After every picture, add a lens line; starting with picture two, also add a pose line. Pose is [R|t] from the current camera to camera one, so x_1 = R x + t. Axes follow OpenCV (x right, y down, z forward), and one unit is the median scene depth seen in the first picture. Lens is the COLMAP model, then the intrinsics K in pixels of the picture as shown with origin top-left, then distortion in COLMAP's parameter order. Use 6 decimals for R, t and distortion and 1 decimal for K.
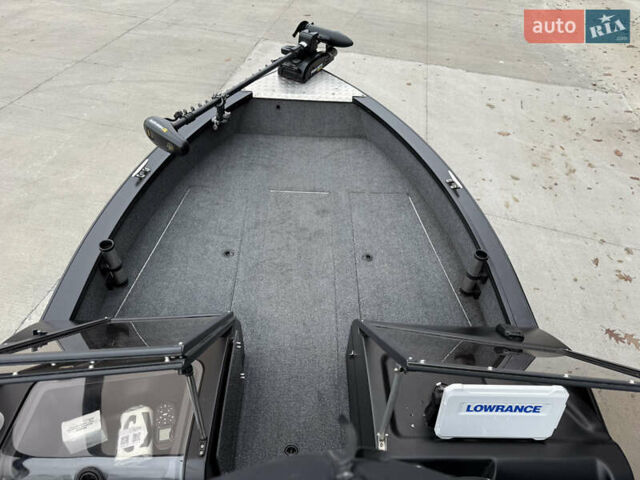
lens RADIAL K [[449.6, 0, 320.8], [0, 449.6, 242.9], [0, 0, 1]] dist [0.057647, -0.060224]
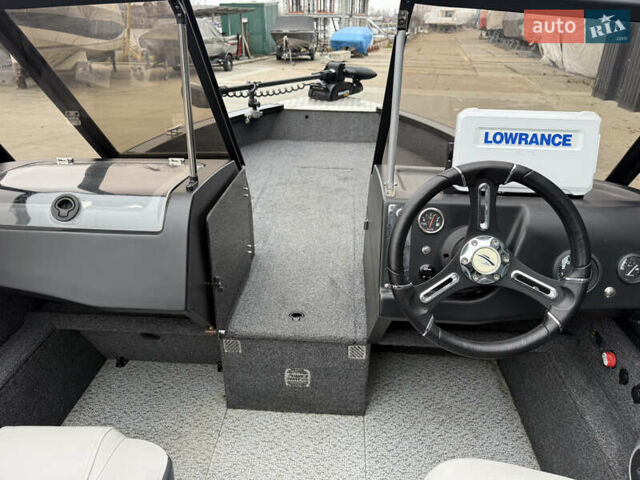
lens RADIAL K [[449.6, 0, 326.4], [0, 449.6, 240.1], [0, 0, 1]] dist [0.057647, -0.060224]
pose [[0.997561, 0.001898, -0.069771, 0.028287], [-0.024280, 0.946636, -0.321388, 0.324952], [0.065438, 0.322298, 0.944374, 0.078057]]
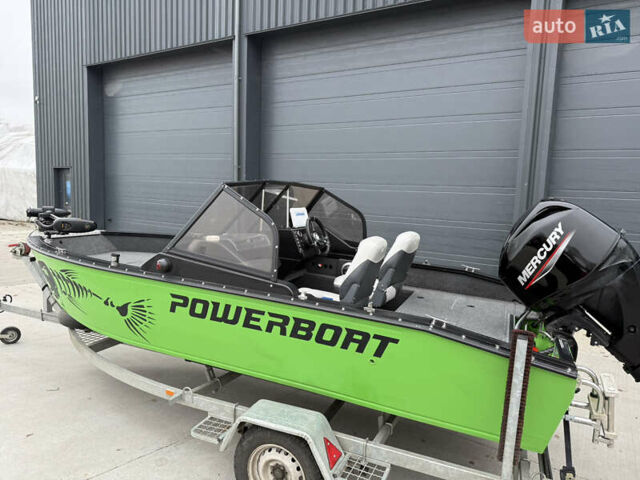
lens RADIAL K [[449.6, 0, 317.2], [0, 449.6, 235.9], [0, 0, 1]] dist [0.057647, -0.060224]
pose [[0.414329, -0.129835, 0.900819, -1.107911], [0.626163, 0.758958, -0.178614, 0.479465], [-0.660493, 0.638064, 0.395756, -0.168888]]
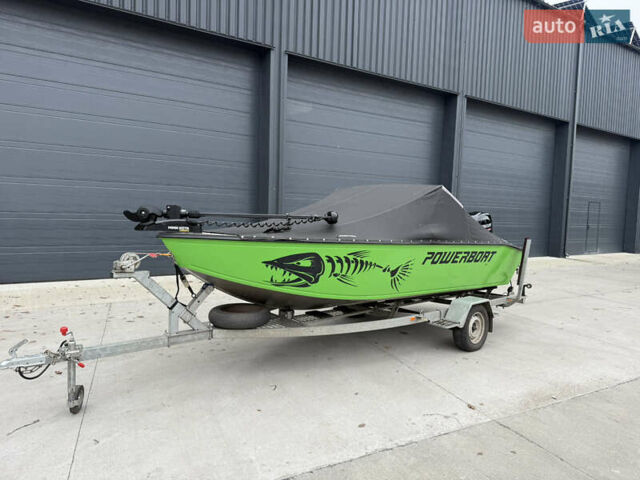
lens RADIAL K [[447.5, 0, 322.7], [0, 447.5, 234.7], [0, 0, 1]] dist [0.051514, -0.019770]
pose [[-0.657519, -0.106077, 0.745934, -1.327509], [0.482746, 0.700811, 0.525186, -1.003452], [-0.578469, 0.705416, -0.409588, 1.496398]]
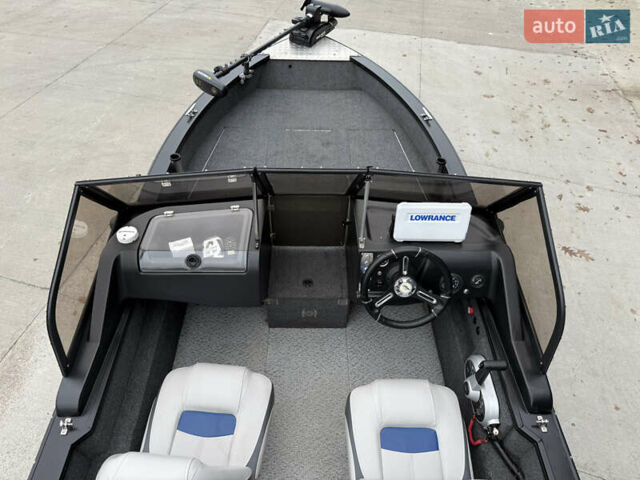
lens RADIAL K [[449.6, 0, 318.6], [0, 449.6, 241.6], [0, 0, 1]] dist [0.057647, -0.060224]
pose [[0.999544, -0.018312, -0.024030, 0.005495], [0.018917, 0.999503, 0.025235, 0.154768], [0.023556, -0.025678, 0.999393, -0.267126]]
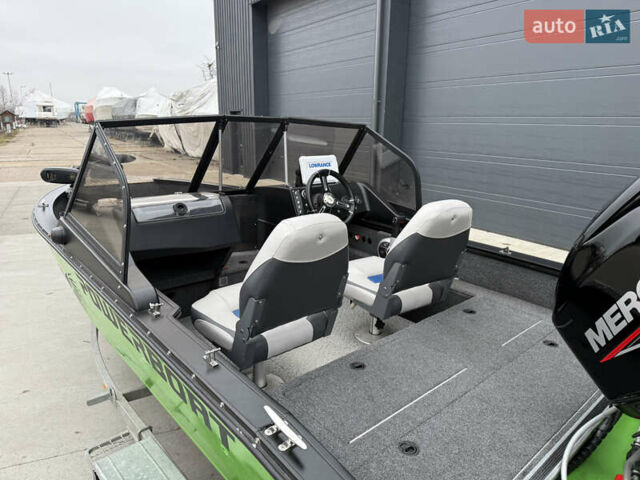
lens RADIAL K [[449.6, 0, 318.9], [0, 449.6, 239.7], [0, 0, 1]] dist [0.057647, -0.060224]
pose [[0.759903, -0.202283, 0.617761, -0.497518], [0.472687, 0.824329, -0.311525, 0.586428], [-0.446223, 0.528737, 0.722027, -0.247436]]
